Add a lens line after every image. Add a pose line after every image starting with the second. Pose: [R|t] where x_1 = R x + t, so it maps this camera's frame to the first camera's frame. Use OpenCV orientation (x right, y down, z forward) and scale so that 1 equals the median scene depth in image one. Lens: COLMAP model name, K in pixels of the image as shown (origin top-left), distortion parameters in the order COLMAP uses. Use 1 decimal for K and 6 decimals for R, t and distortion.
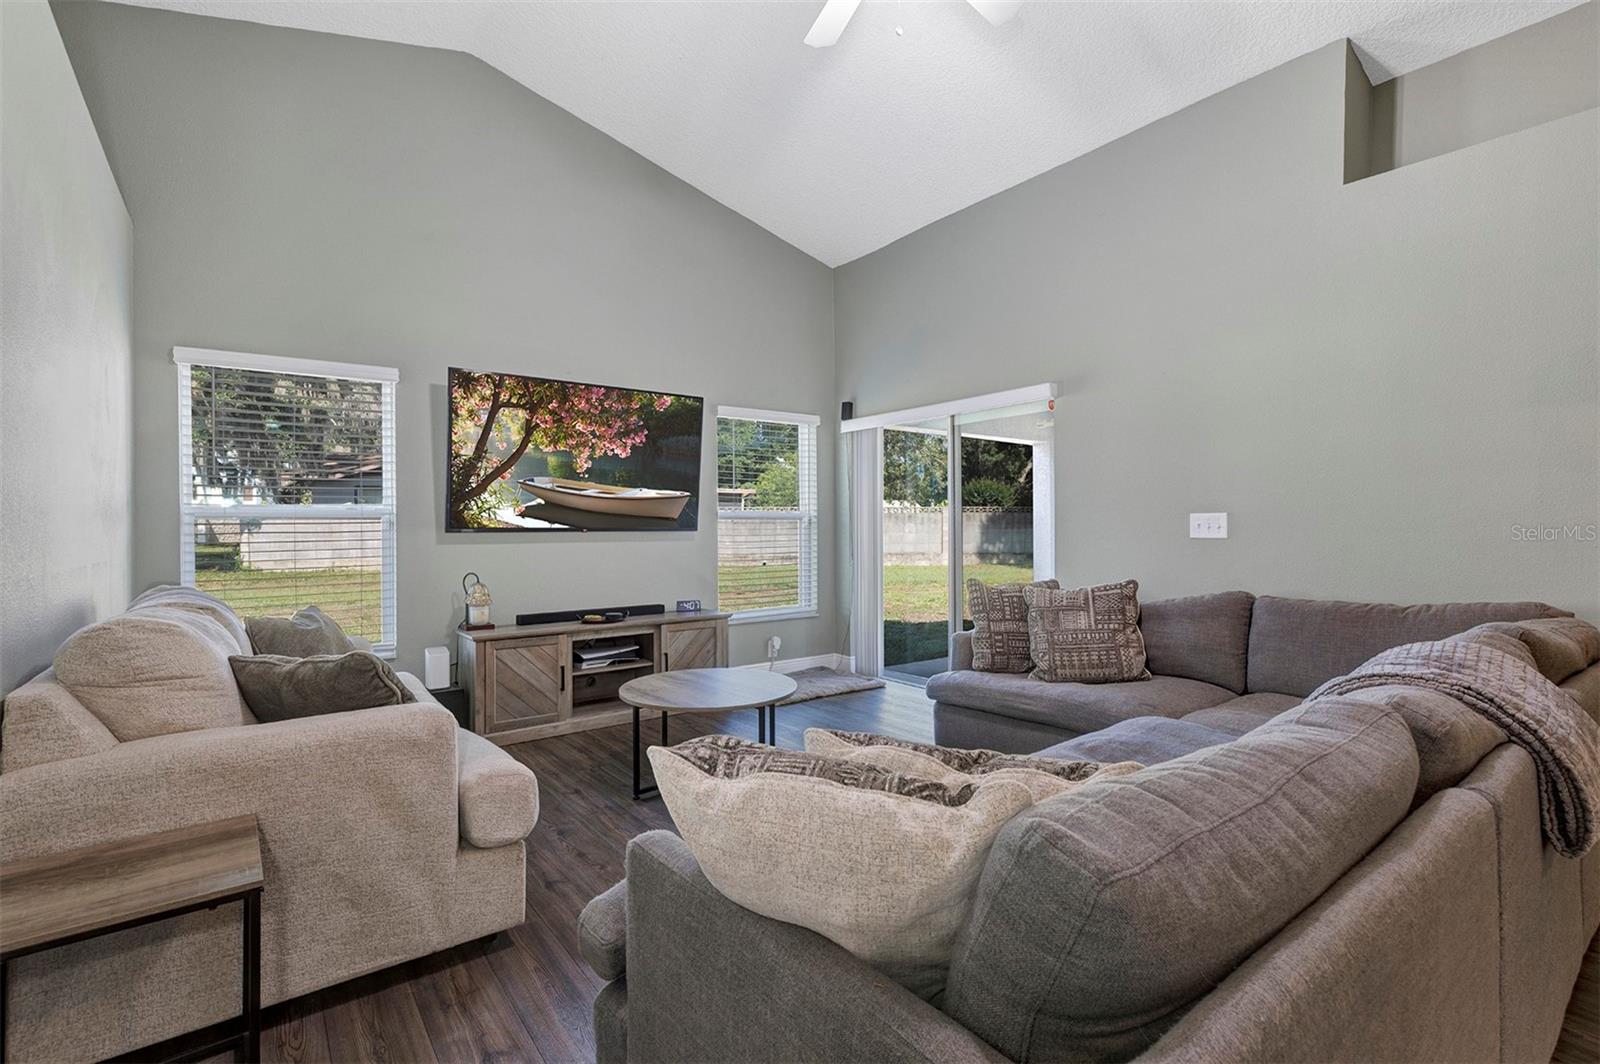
lens RADIAL K [[729.8, 0, 776.9], [0, 729.8, 526.8], [0, 0, 1]] dist [0.008027, 0.000777]
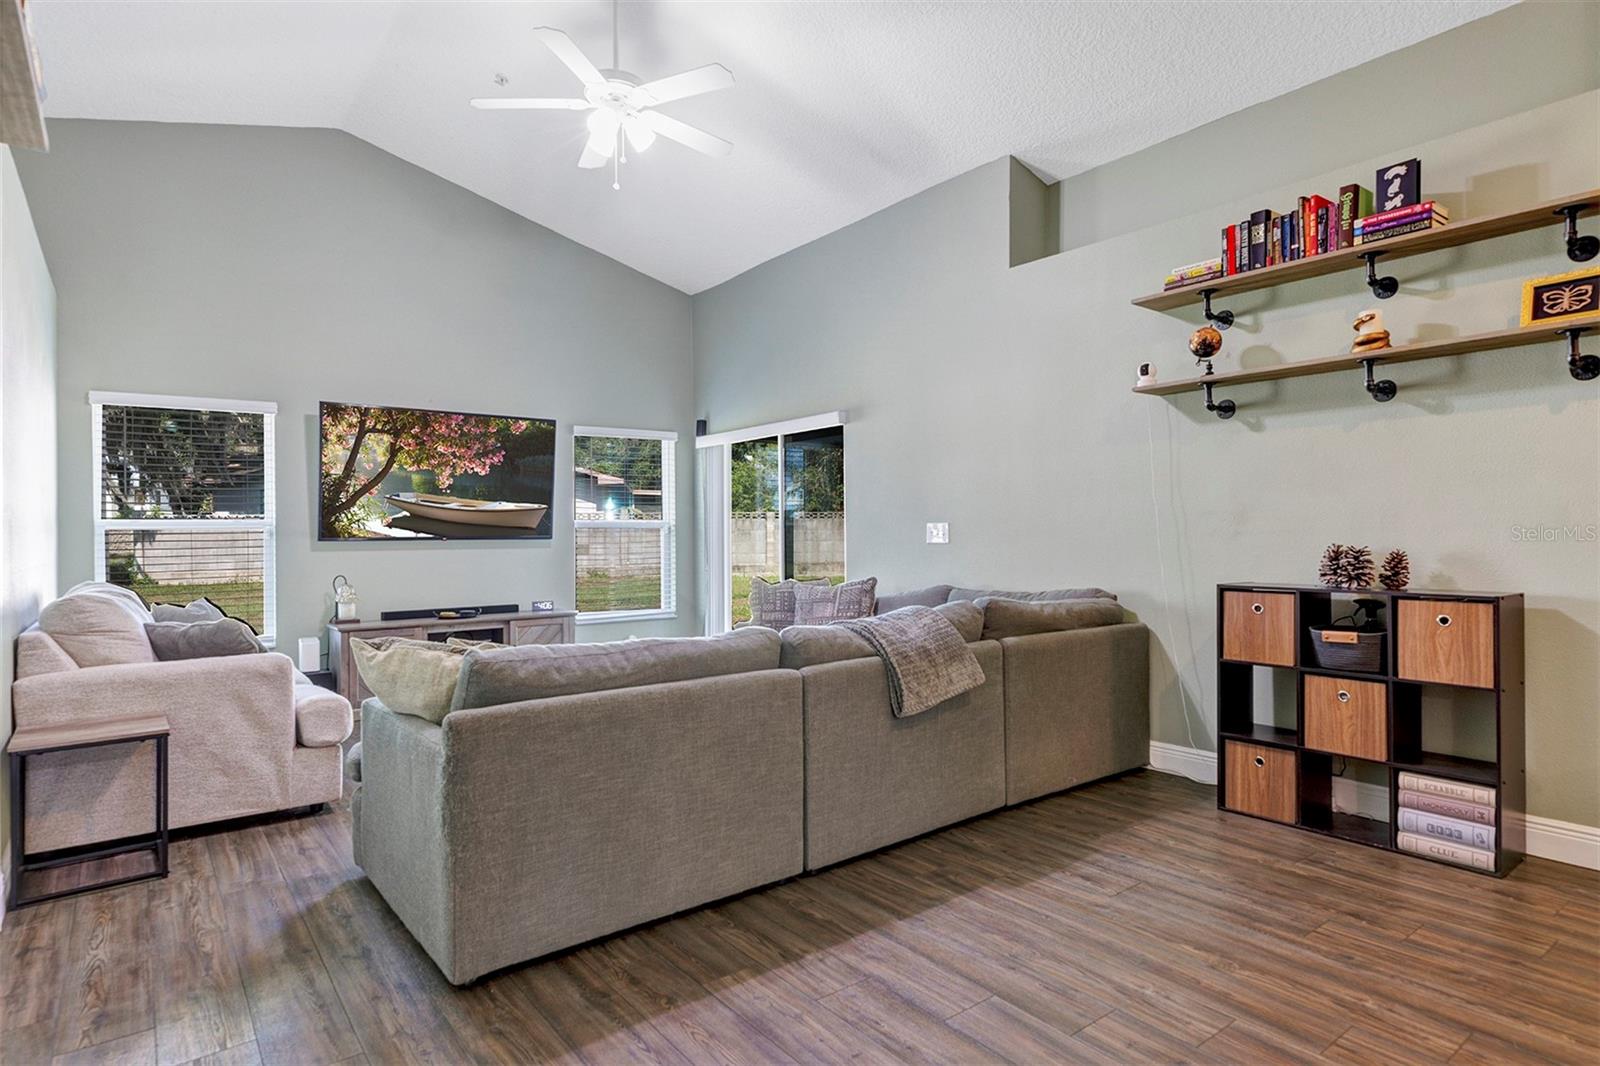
lens RADIAL K [[872.9, 0, 779.6], [0, 872.9, 534.4], [0, 0, 1]] dist [0.009772, 0.000280]
pose [[0.999968, -0.003120, 0.007390, 0.266597], [0.003120, 0.999995, -0.000002, -0.000774], [-0.007390, 0.000025, 0.999973, -0.395945]]
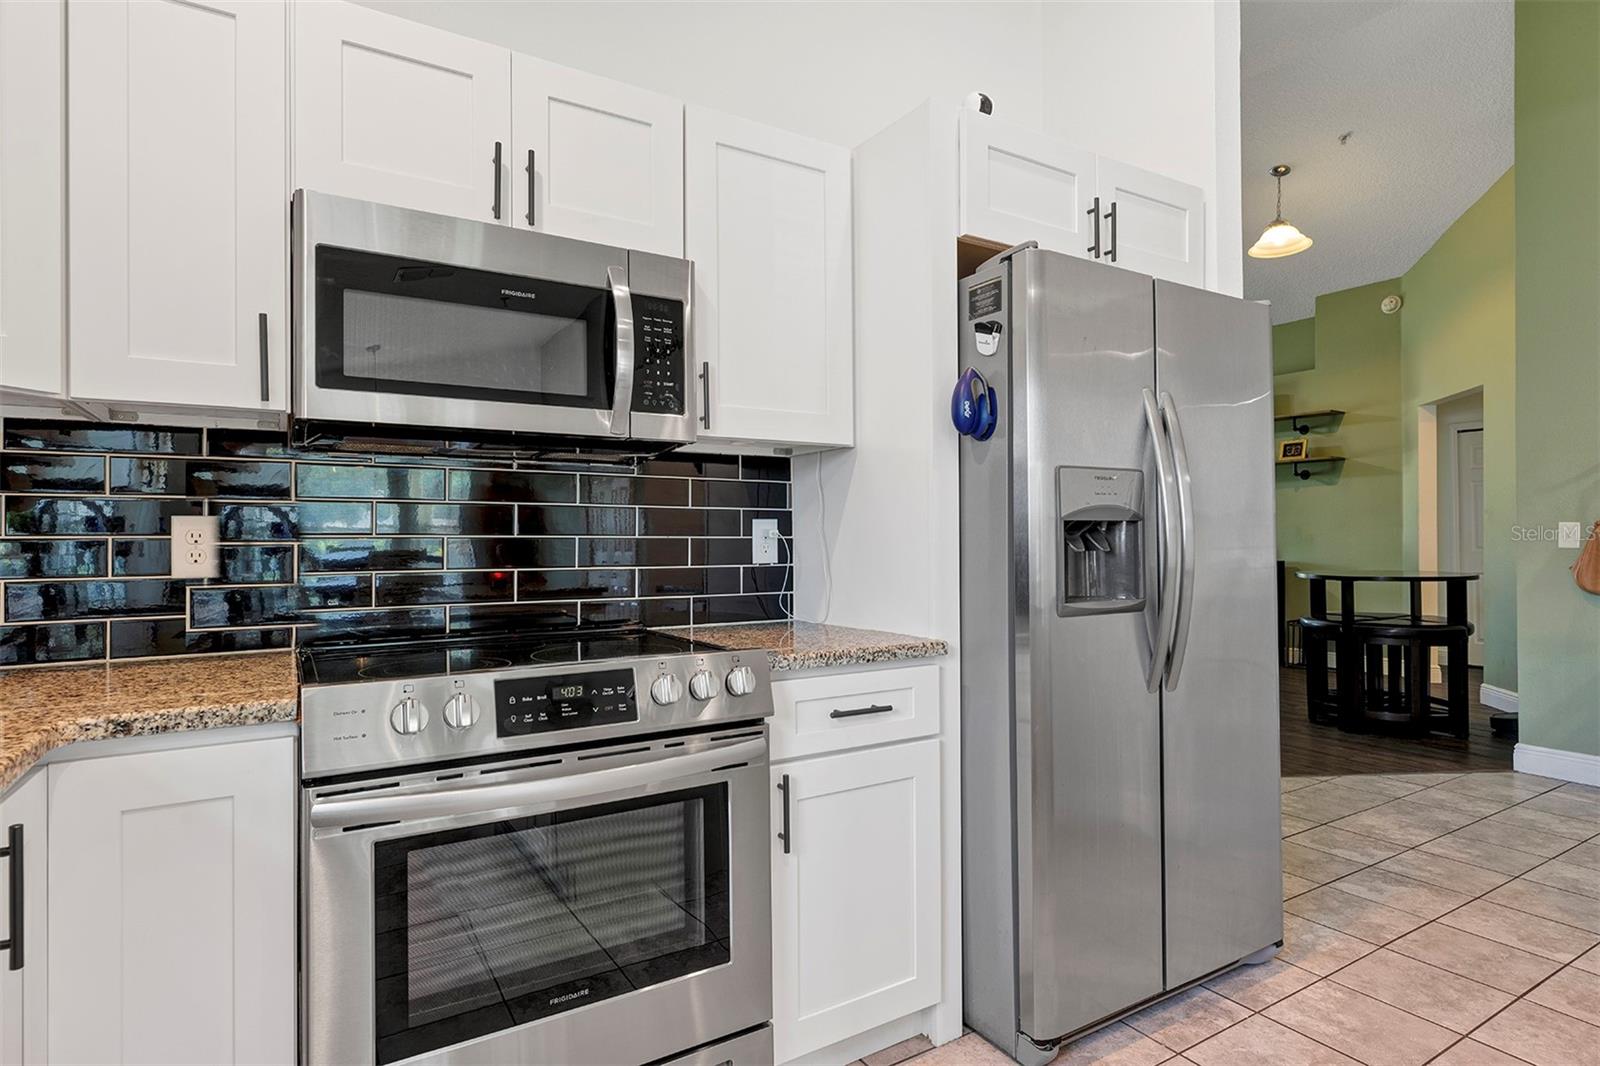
lens RADIAL K [[857.9, 0, 802.1], [0, 857.9, 532.5], [0, 0, 1]] dist [0.003499, 0.000625]
pose [[0.995932, -0.000645, -0.090109, 0.030142], [0.000002, 0.999975, -0.007133, 0.000472], [0.090111, 0.007104, 0.995906, -1.592272]]
